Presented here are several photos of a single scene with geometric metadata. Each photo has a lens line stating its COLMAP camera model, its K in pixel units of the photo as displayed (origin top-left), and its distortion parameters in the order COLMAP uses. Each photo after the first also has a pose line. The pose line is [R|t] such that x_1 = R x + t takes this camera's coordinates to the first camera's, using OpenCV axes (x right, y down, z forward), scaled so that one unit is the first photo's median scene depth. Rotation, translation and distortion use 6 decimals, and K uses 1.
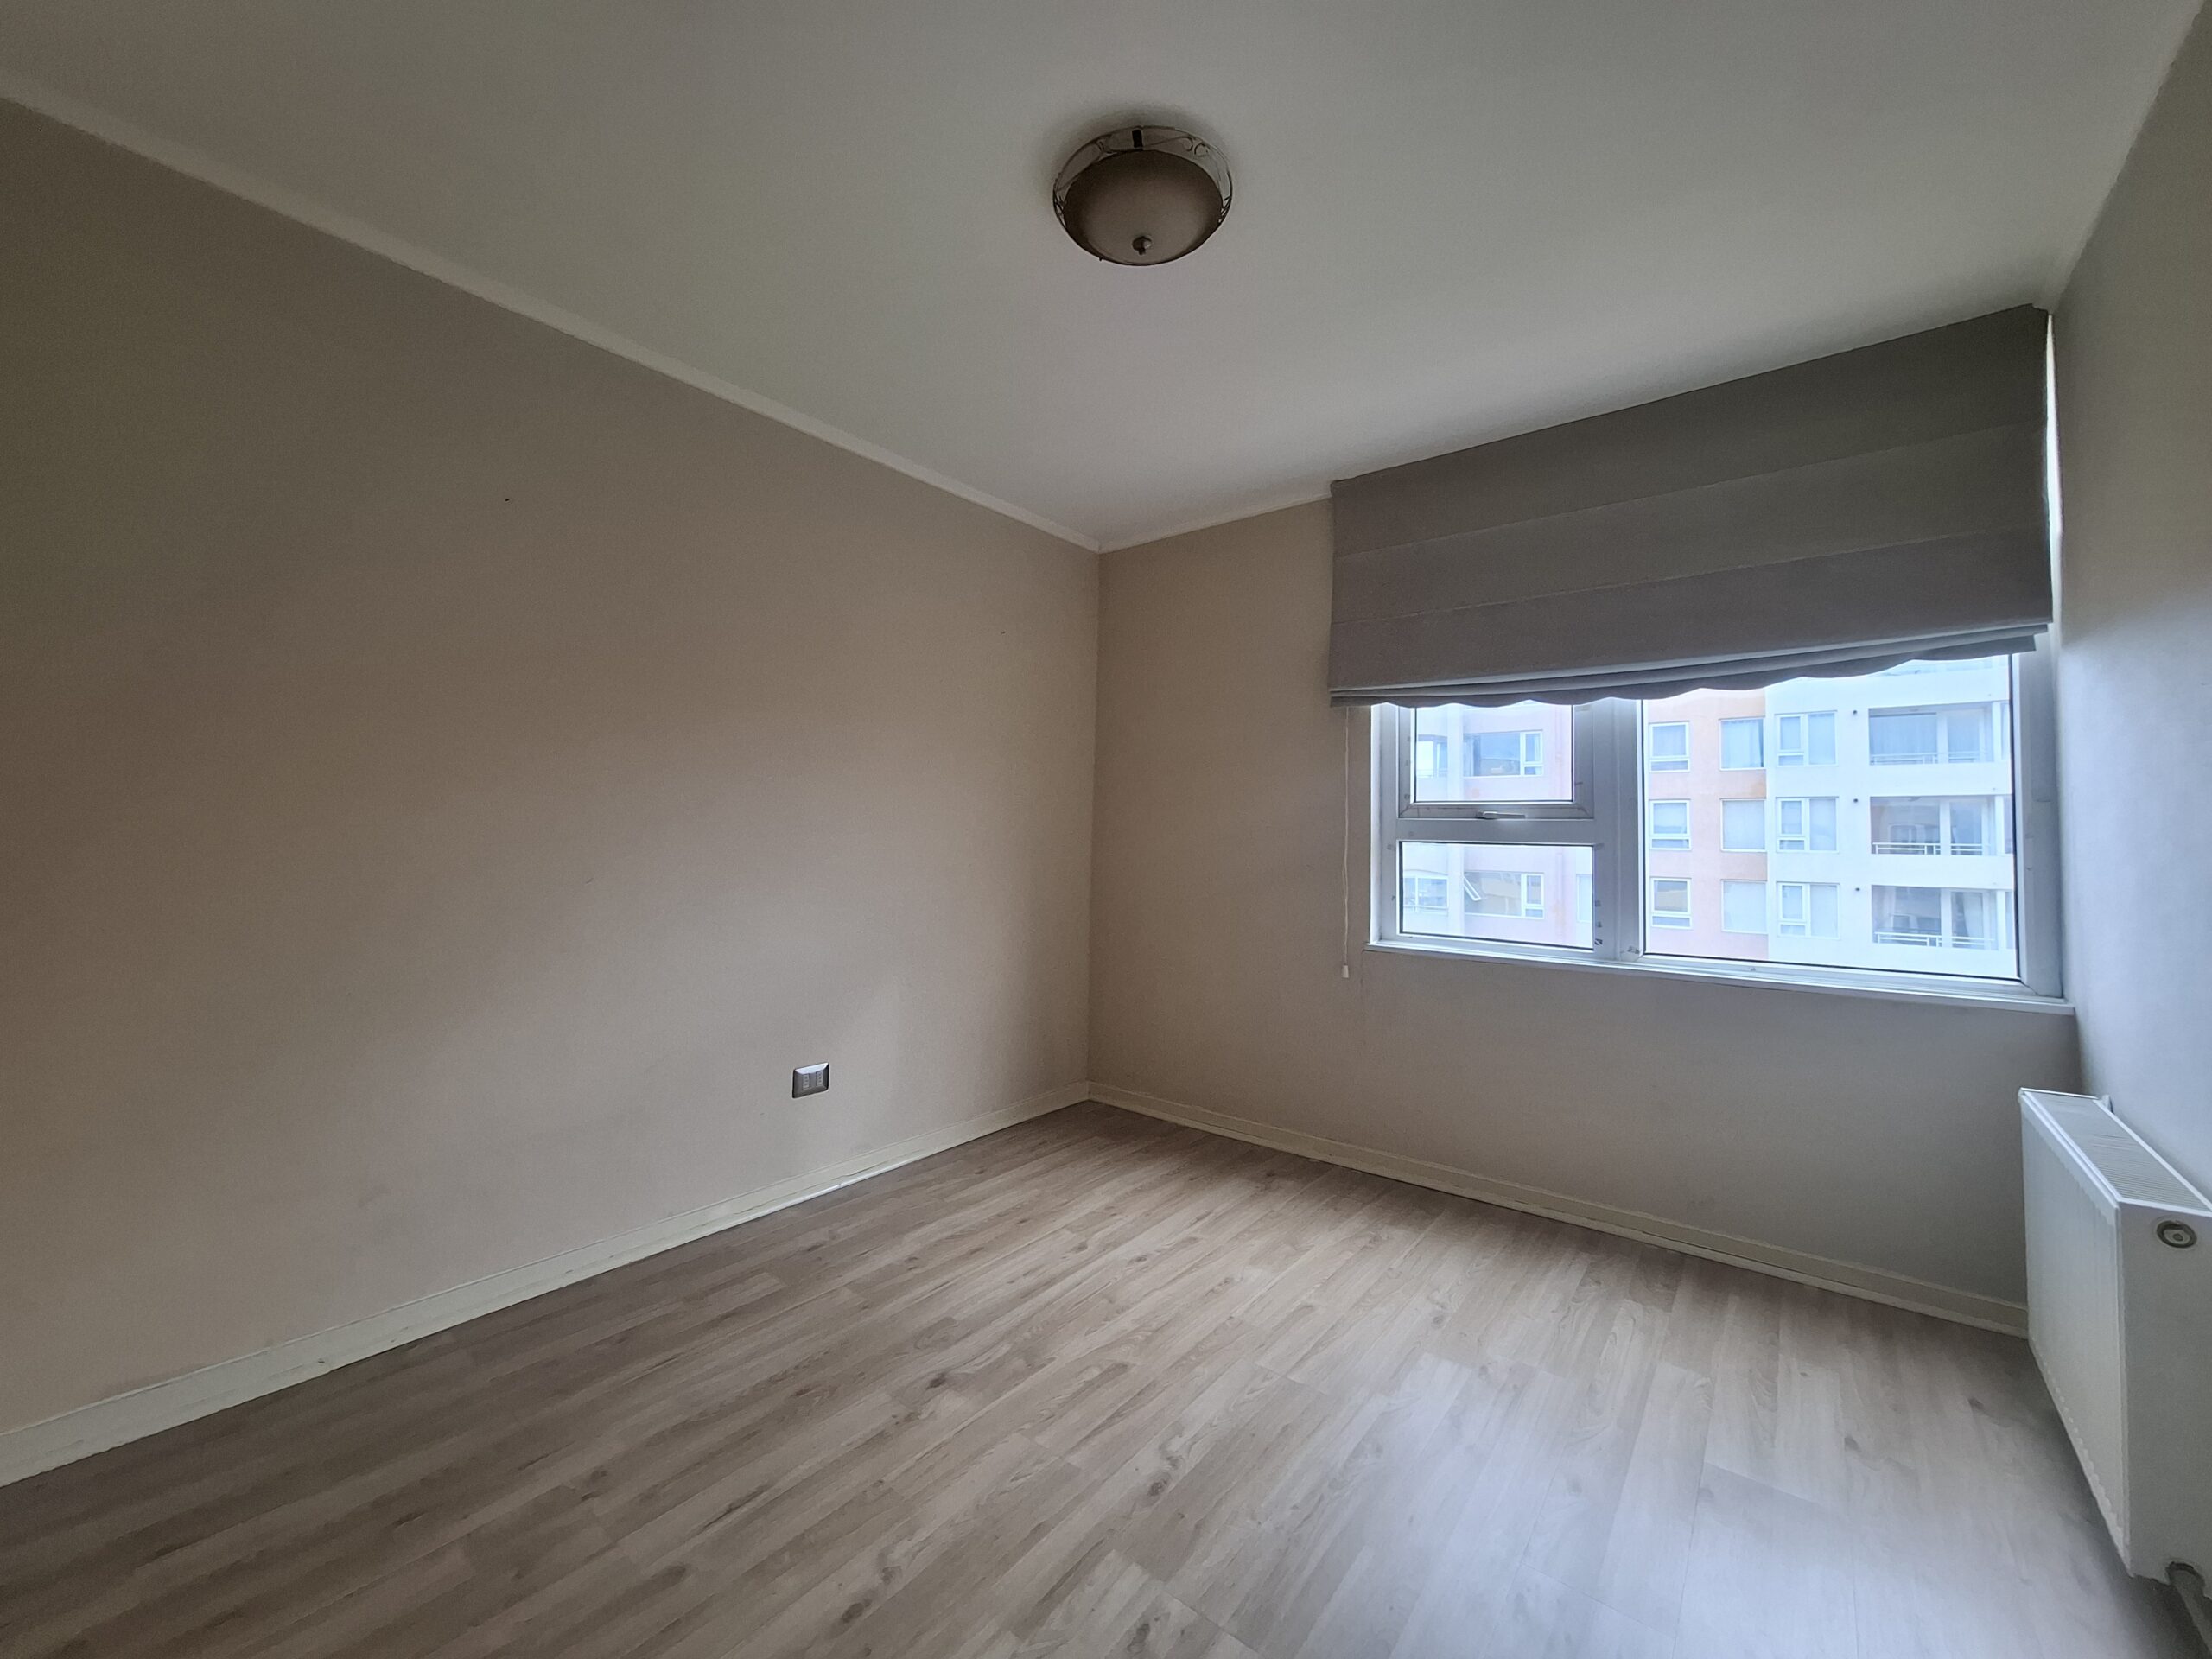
lens RADIAL K [[878.3, 0, 1101.2], [0, 878.3, 807.9], [0, 0, 1]] dist [0.000393, 0.000256]
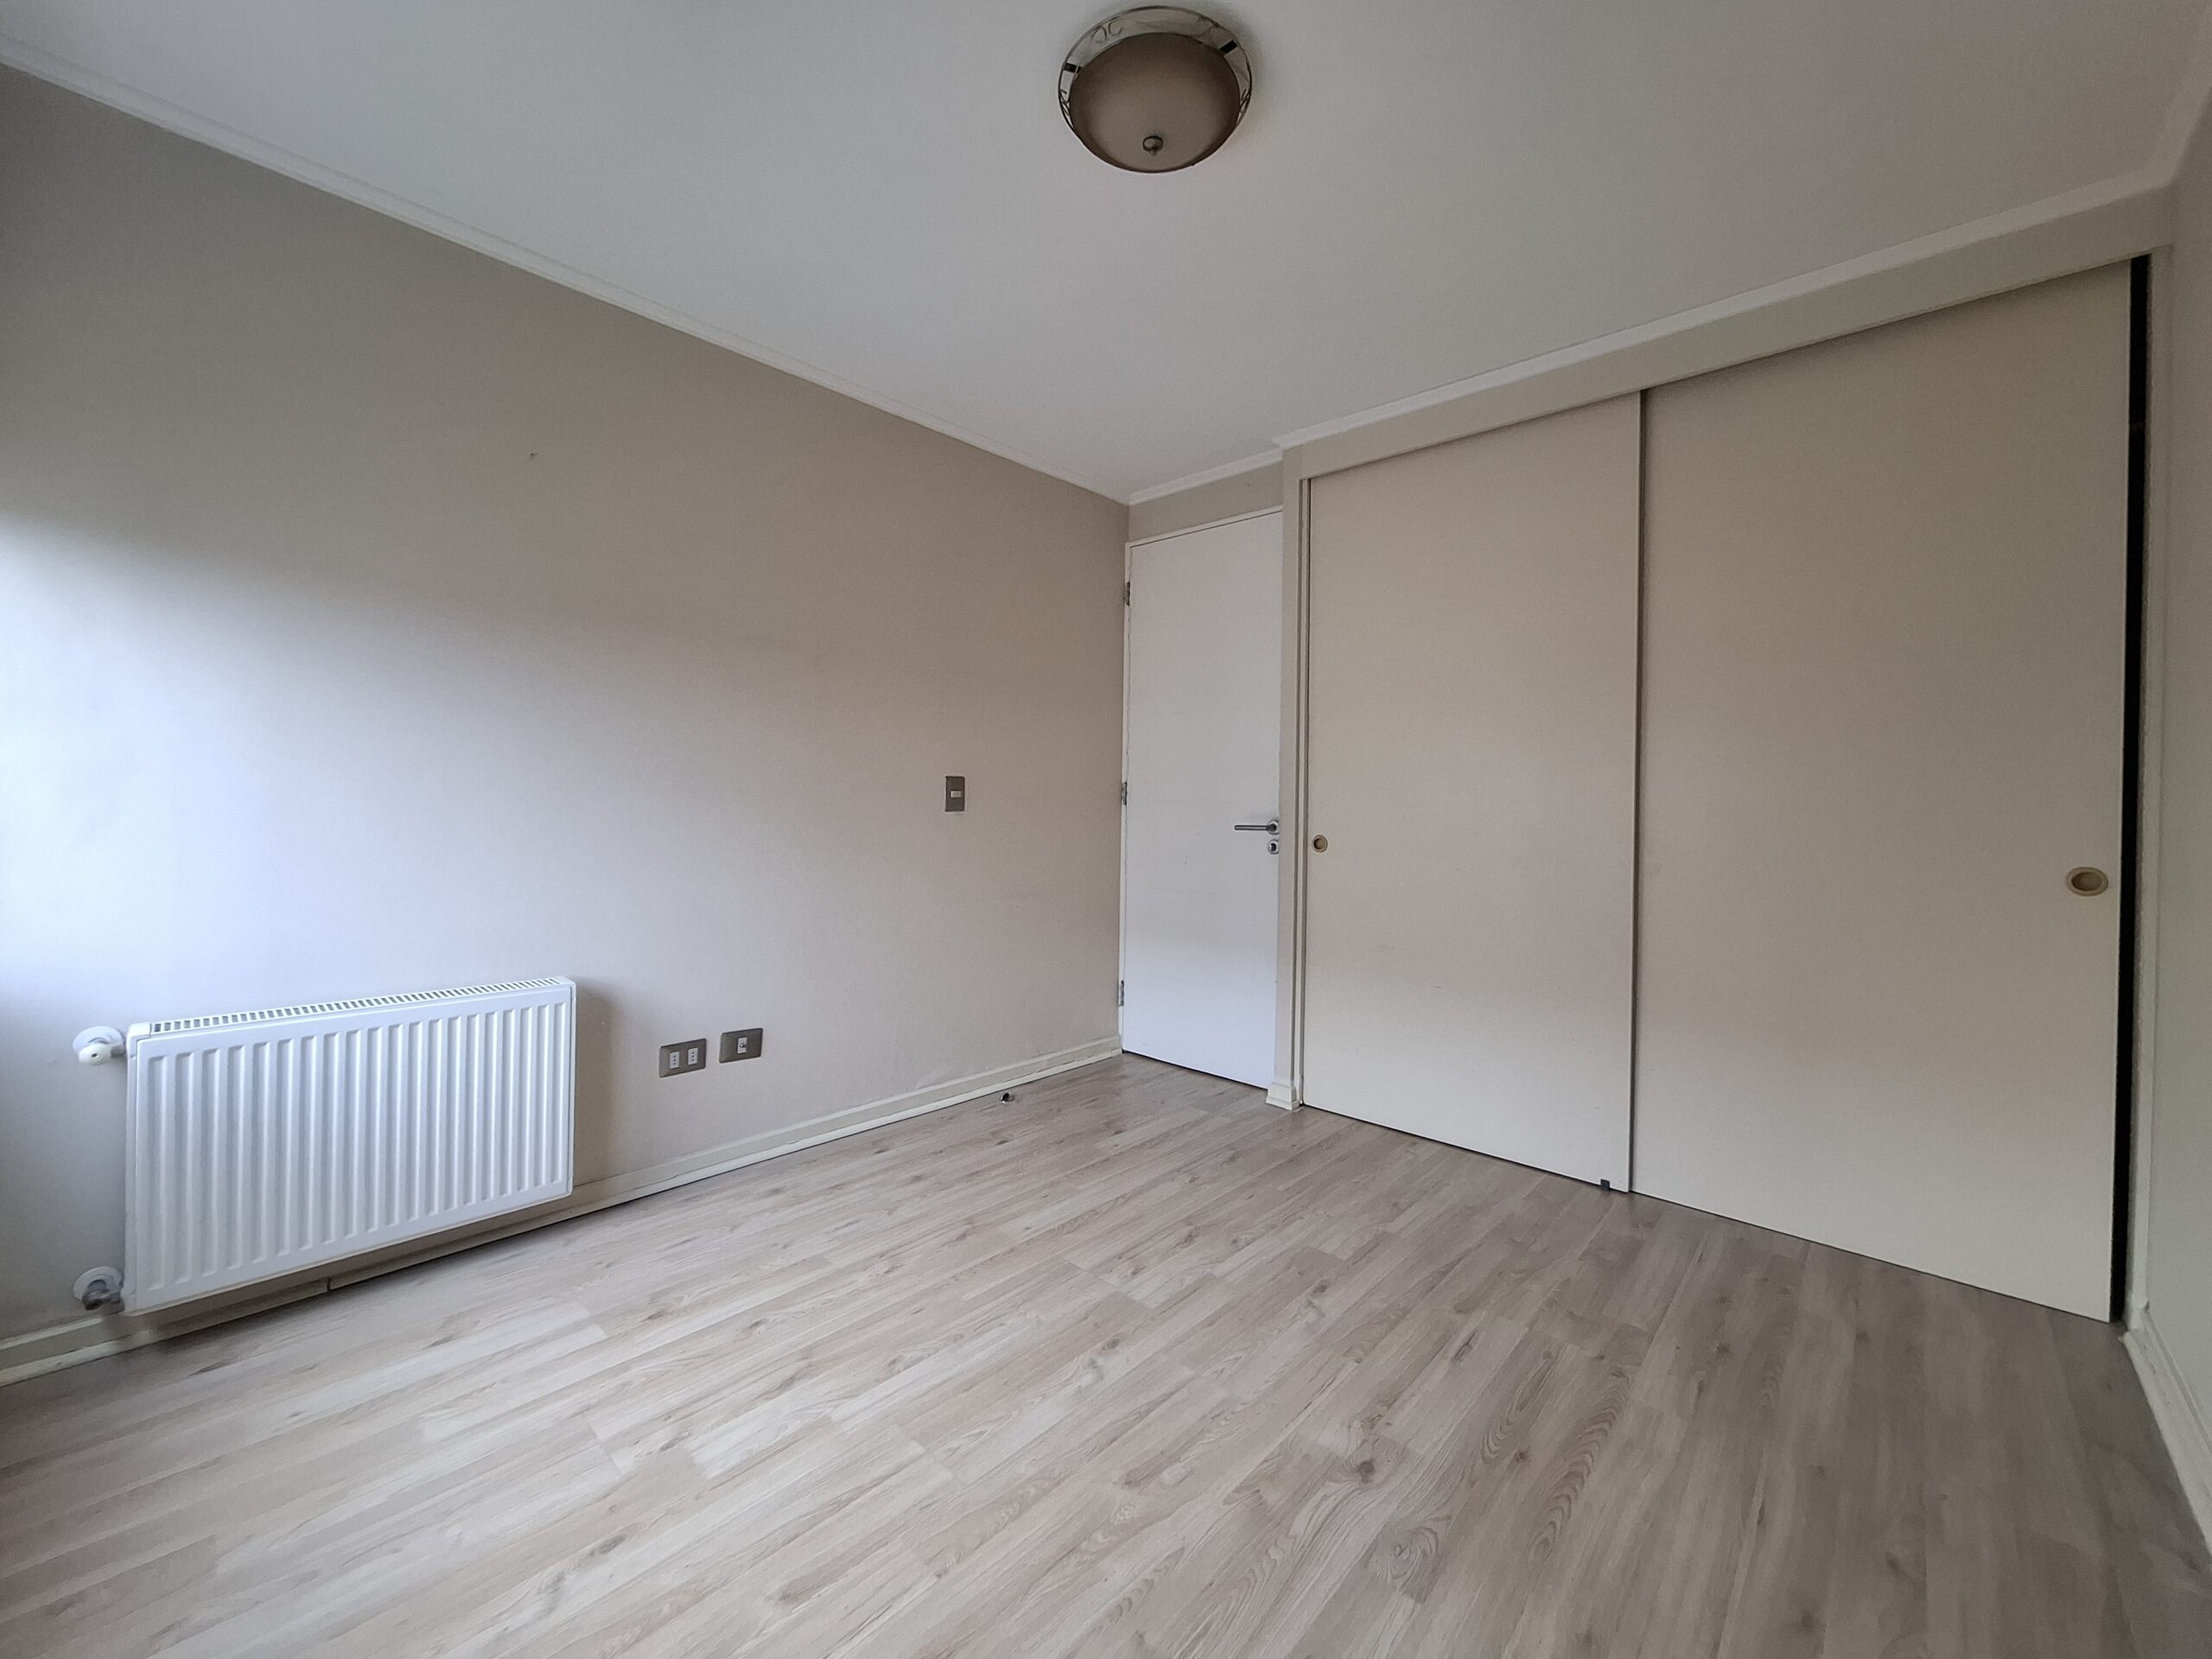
lens RADIAL K [[878.3, 0, 1101.2], [0, 878.3, 807.9], [0, 0, 1]] dist [0.000393, 0.000256]
pose [[-0.997044, -0.028091, 0.071508, 0.013039], [-0.029879, 0.999264, -0.024058, 0.084246], [-0.070780, -0.026124, -0.997150, 1.876459]]
